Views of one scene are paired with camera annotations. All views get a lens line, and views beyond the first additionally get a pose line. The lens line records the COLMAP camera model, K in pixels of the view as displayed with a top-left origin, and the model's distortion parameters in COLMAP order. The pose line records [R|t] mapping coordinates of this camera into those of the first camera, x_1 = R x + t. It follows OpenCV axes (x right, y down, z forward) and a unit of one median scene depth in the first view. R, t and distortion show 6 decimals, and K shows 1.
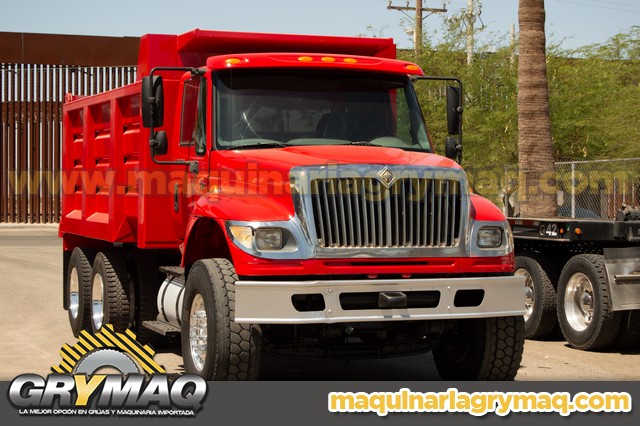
lens RADIAL K [[1466.2, 0, 323.8], [0, 1466.2, 209.1], [0, 0, 1]] dist [0.106120, 0.000000]
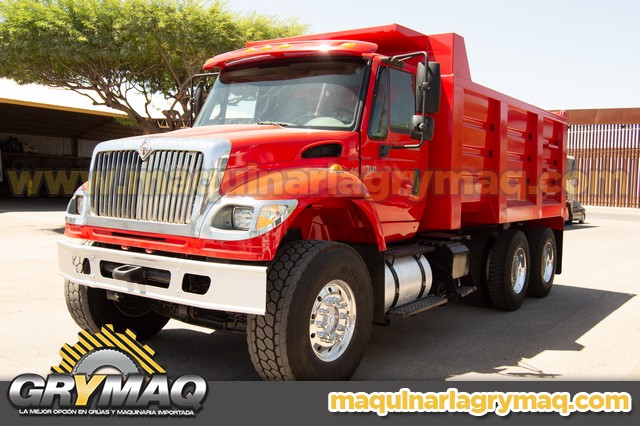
lens RADIAL K [[637.8, 0, 321.7], [0, 637.8, 218.4], [0, 0, 1]] dist [-0.042652, 0.000000]
pose [[0.568732, 0.057078, -0.820540, 0.442264], [-0.044335, 0.998266, 0.038712, 0.002748], [0.821327, 0.014361, 0.570276, 0.818768]]
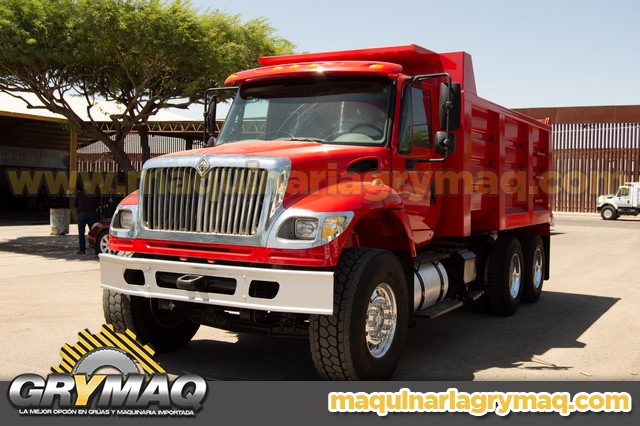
lens RADIAL K [[737.2, 0, 308.2], [0, 737.2, 224.8], [0, 0, 1]] dist [-0.064438, 0.000000]
pose [[0.640066, 0.040877, -0.767232, 0.477402], [-0.029637, 0.999154, 0.028509, 0.002809], [0.767748, 0.004491, 0.640736, 0.688847]]
